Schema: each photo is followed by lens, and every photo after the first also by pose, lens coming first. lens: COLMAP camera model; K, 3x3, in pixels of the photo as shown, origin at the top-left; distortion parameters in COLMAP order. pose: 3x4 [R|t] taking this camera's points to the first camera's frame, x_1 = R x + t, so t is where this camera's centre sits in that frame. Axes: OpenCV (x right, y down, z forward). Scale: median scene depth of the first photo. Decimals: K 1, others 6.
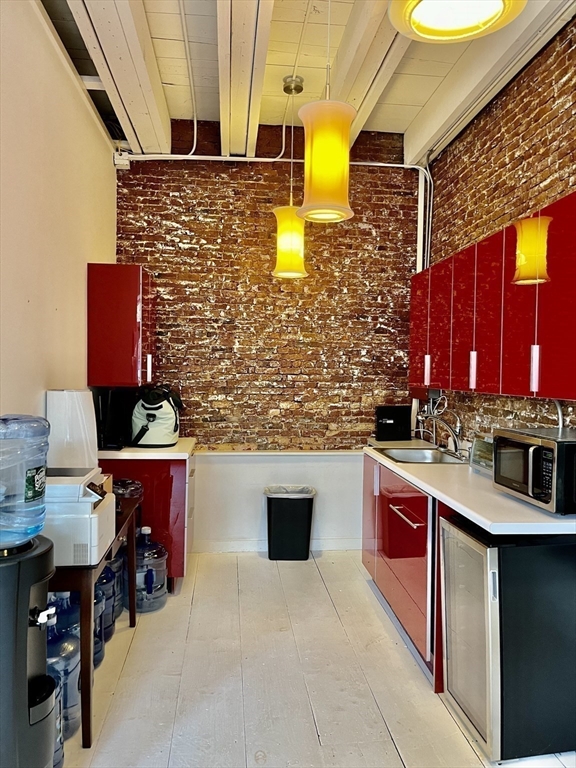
lens RADIAL K [[585.8, 0, 289.8], [0, 585.8, 389.8], [0, 0, 1]] dist [0.030174, 0.000547]
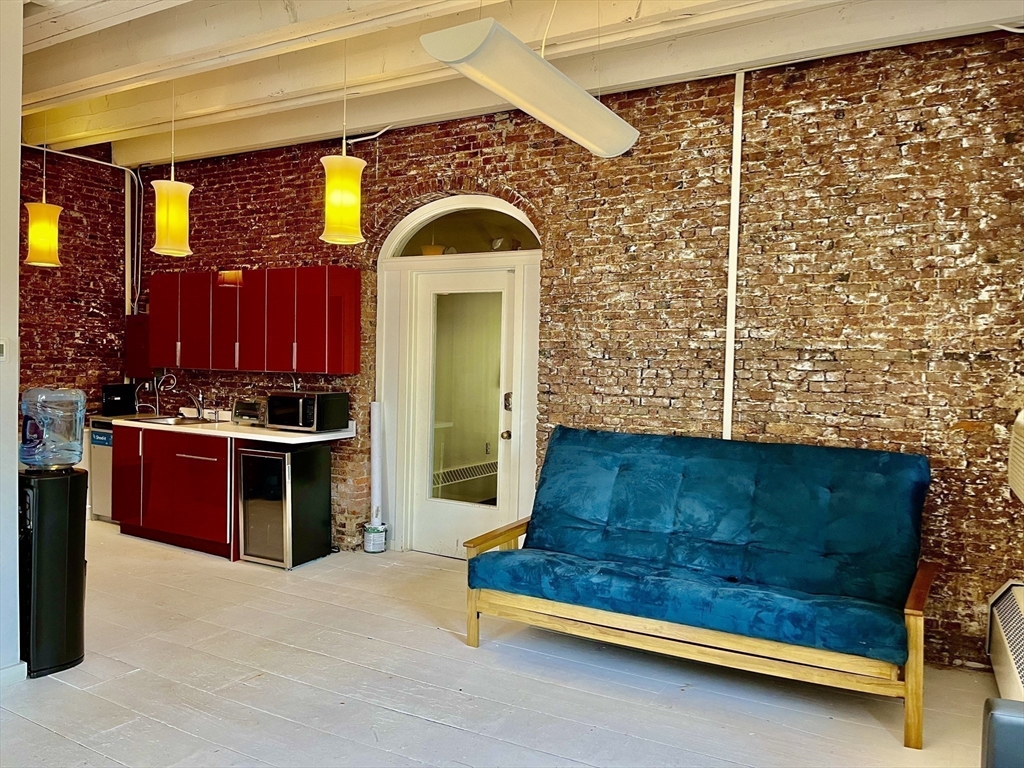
lens RADIAL K [[781.1, 0, 514.3], [0, 781.1, 384.8], [0, 0, 1]] dist [0.030174, 0.000547]
pose [[0.599613, -0.025139, 0.799895, -0.535887], [0.011472, 0.999674, 0.022818, 0.002520], [-0.800208, -0.004505, 0.599705, -0.470621]]
